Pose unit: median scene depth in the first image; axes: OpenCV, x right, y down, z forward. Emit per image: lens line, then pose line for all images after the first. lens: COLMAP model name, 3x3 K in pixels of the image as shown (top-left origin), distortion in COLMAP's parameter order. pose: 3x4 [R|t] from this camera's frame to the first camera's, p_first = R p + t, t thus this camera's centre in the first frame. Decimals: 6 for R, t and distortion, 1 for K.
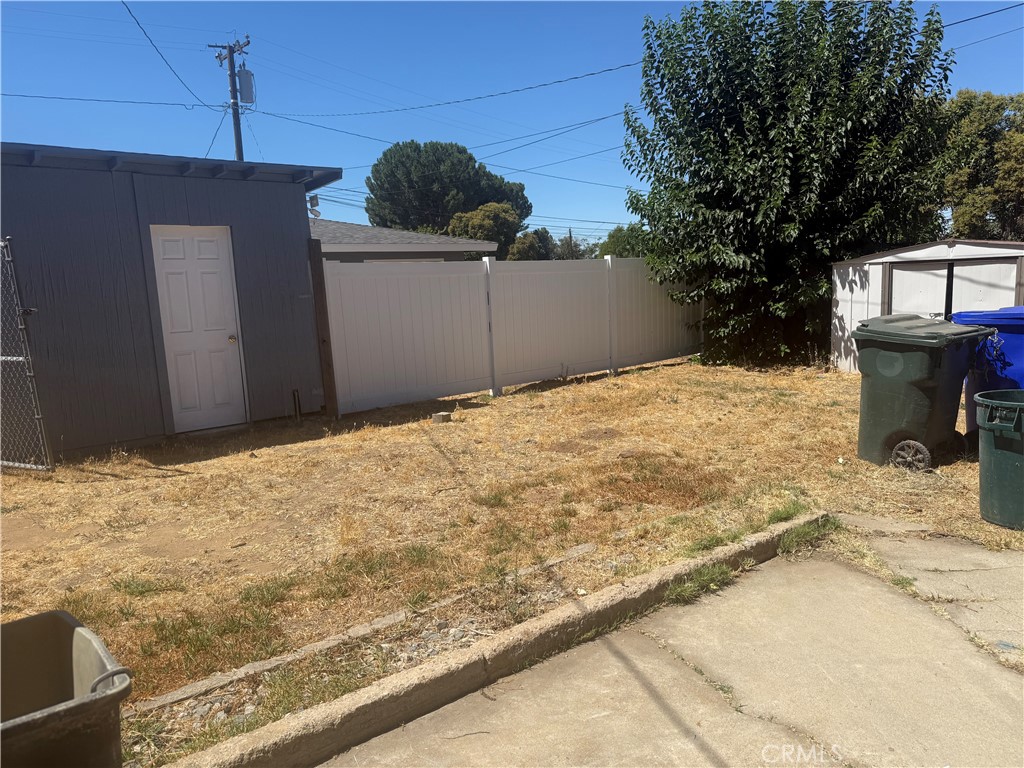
lens RADIAL K [[709.5, 0, 505.6], [0, 709.5, 413.0], [0, 0, 1]] dist [0.151913, -0.285329]
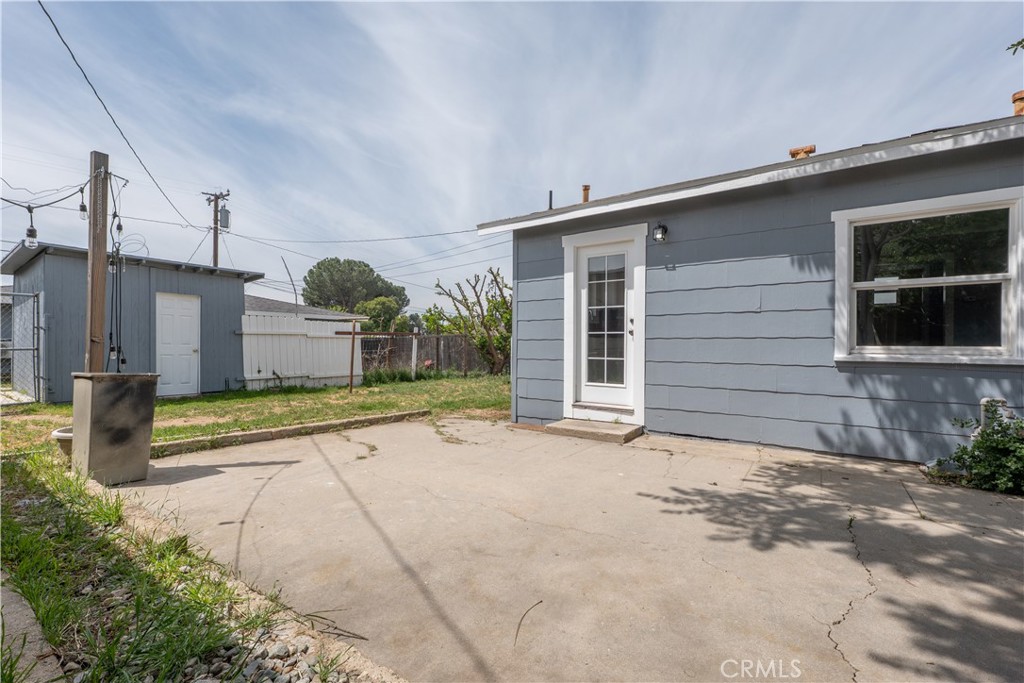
lens RADIAL K [[451.5, 0, 512.0], [0, 451.5, 341.5], [0, 0, 1]] dist [0.000029, -0.000013]
pose [[0.968402, 0.048484, 0.244635, 0.109209], [0.000305, 0.980690, -0.195569, 0.074587], [-0.249393, 0.189464, 0.949688, -0.263073]]
